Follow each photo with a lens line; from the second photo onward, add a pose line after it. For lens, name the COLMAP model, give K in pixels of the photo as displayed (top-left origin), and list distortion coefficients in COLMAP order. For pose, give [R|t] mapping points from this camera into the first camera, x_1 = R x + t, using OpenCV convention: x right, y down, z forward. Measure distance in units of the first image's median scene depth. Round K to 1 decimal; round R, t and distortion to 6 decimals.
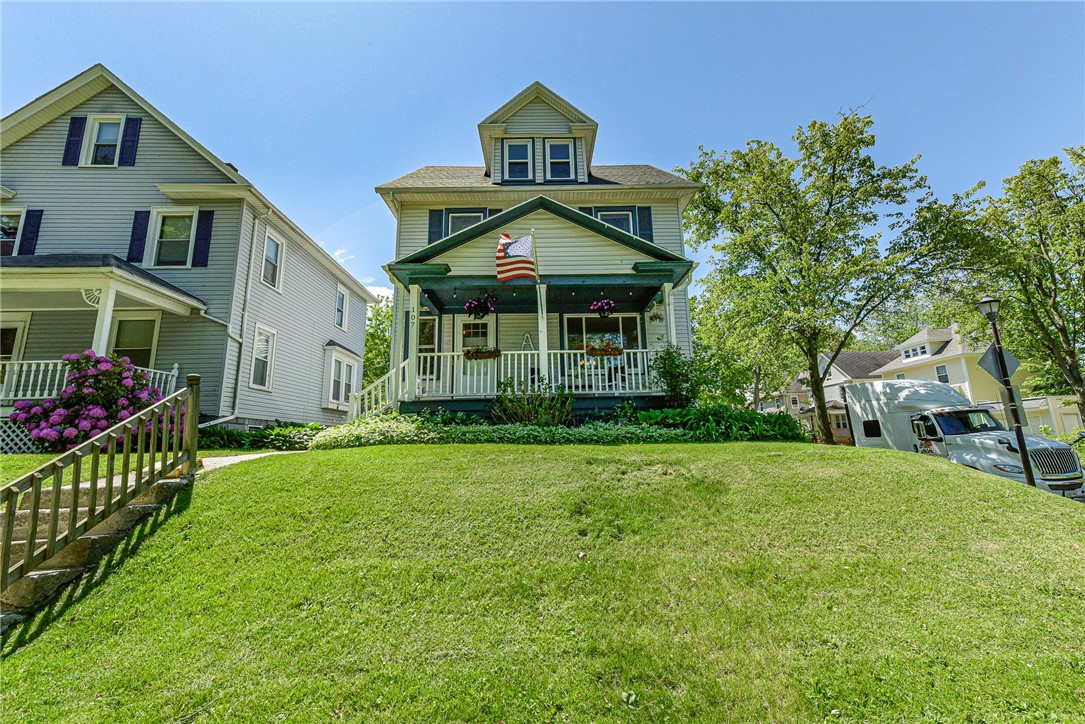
lens RADIAL K [[422.7, 0, 549.6], [0, 422.7, 361.6], [0, 0, 1]] dist [0.012993, 0.000242]
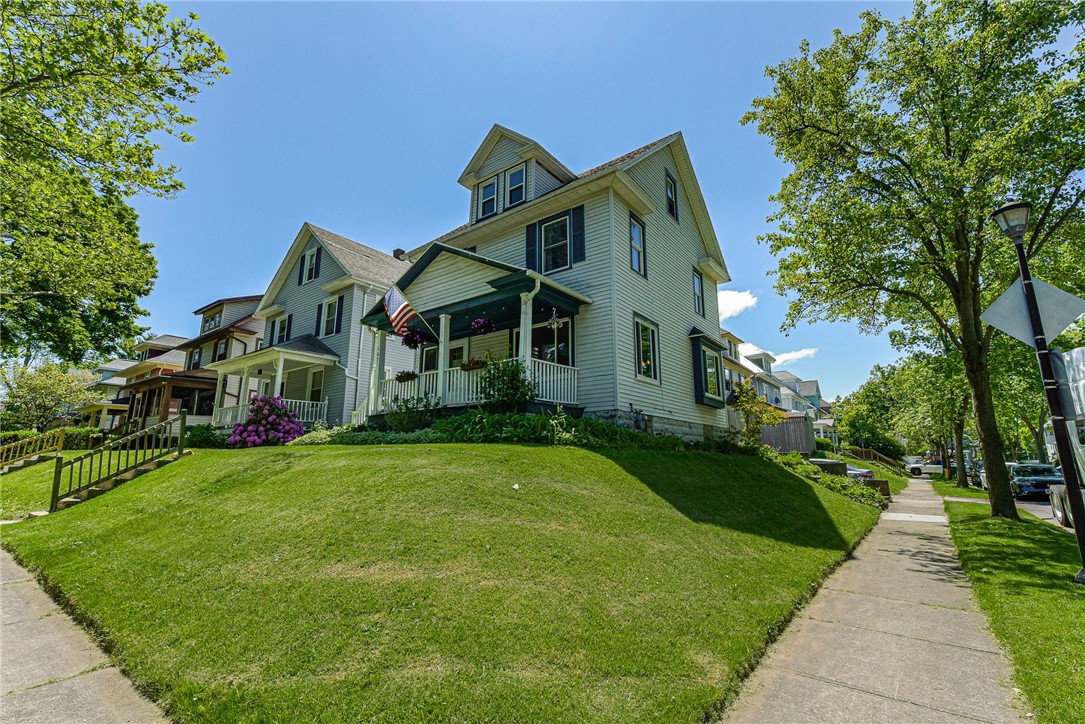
lens RADIAL K [[443.0, 0, 542.5], [0, 443.0, 362.0], [0, 0, 1]] dist [0.000072, 0.000012]
pose [[0.809764, -0.107496, -0.576825, 0.709227], [0.106426, 0.993677, -0.035775, 0.019610], [0.577023, -0.032420, 0.816084, 0.104769]]
